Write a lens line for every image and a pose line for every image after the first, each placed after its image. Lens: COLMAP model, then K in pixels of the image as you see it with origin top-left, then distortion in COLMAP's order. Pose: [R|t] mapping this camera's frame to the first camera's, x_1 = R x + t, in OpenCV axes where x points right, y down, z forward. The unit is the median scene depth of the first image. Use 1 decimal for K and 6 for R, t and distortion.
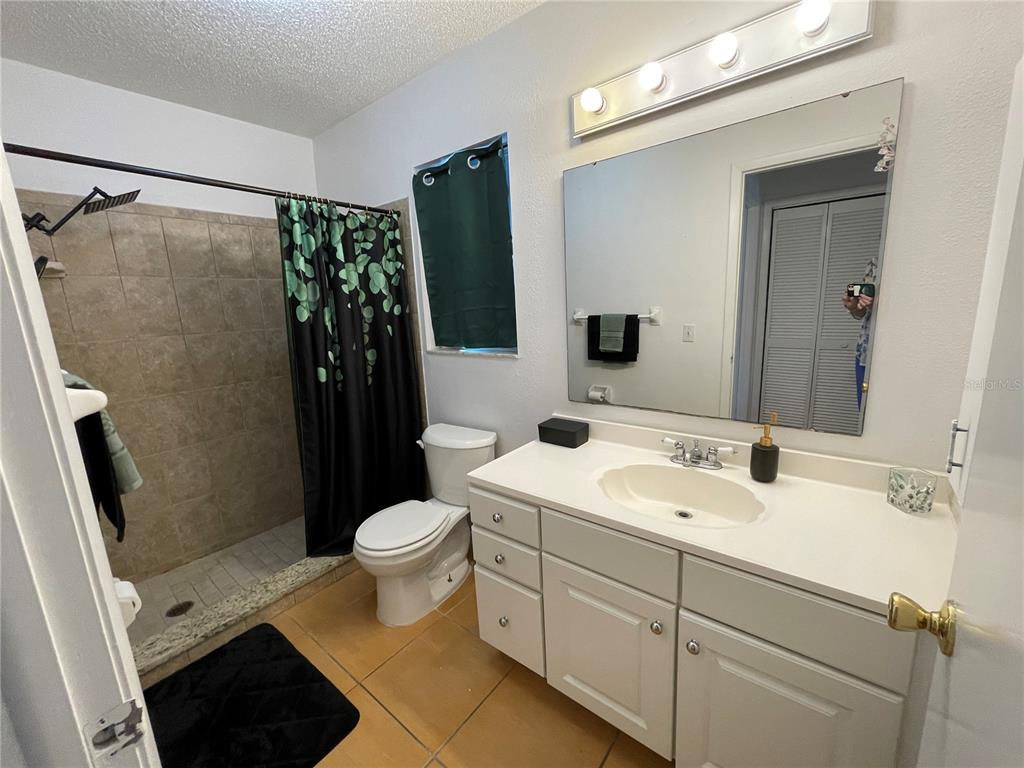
lens RADIAL K [[412.9, 0, 512.9], [0, 412.9, 384.6], [0, 0, 1]] dist [-0.000553, -0.000123]
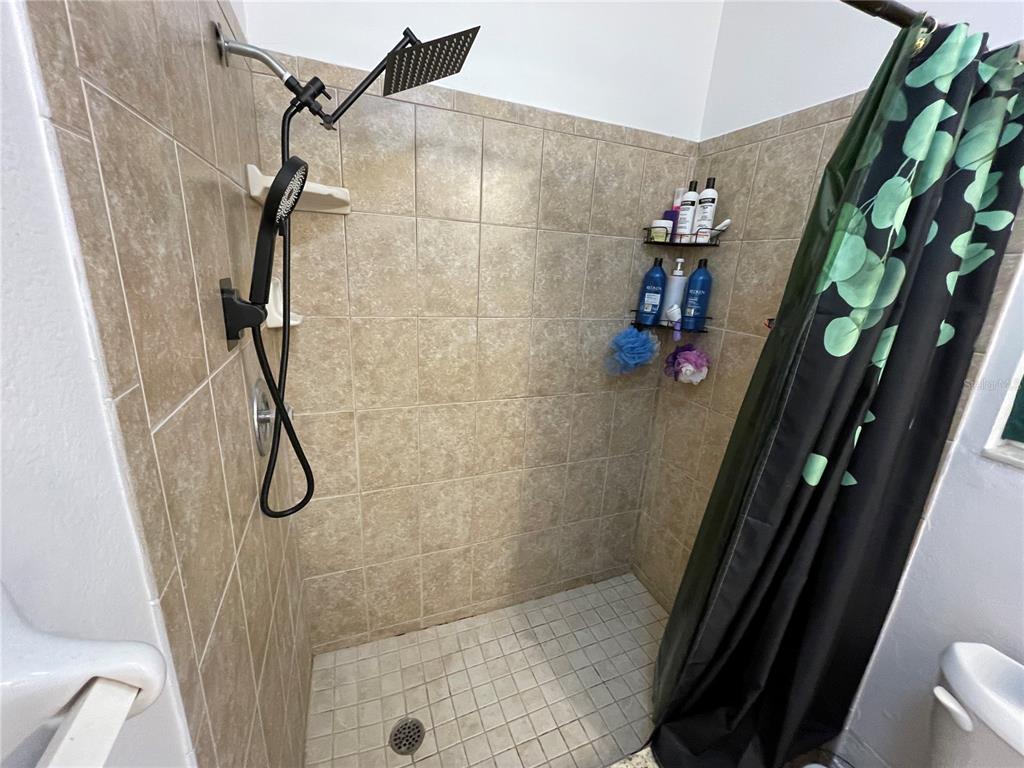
lens RADIAL K [[412.9, 0, 512.4], [0, 412.9, 381.6], [0, 0, 1]] dist [-0.000553, -0.000123]
pose [[0.867135, 0.222393, -0.445665, -0.454908], [-0.184700, 0.974562, 0.126947, -0.116618], [0.462560, -0.027766, 0.886153, 0.468448]]
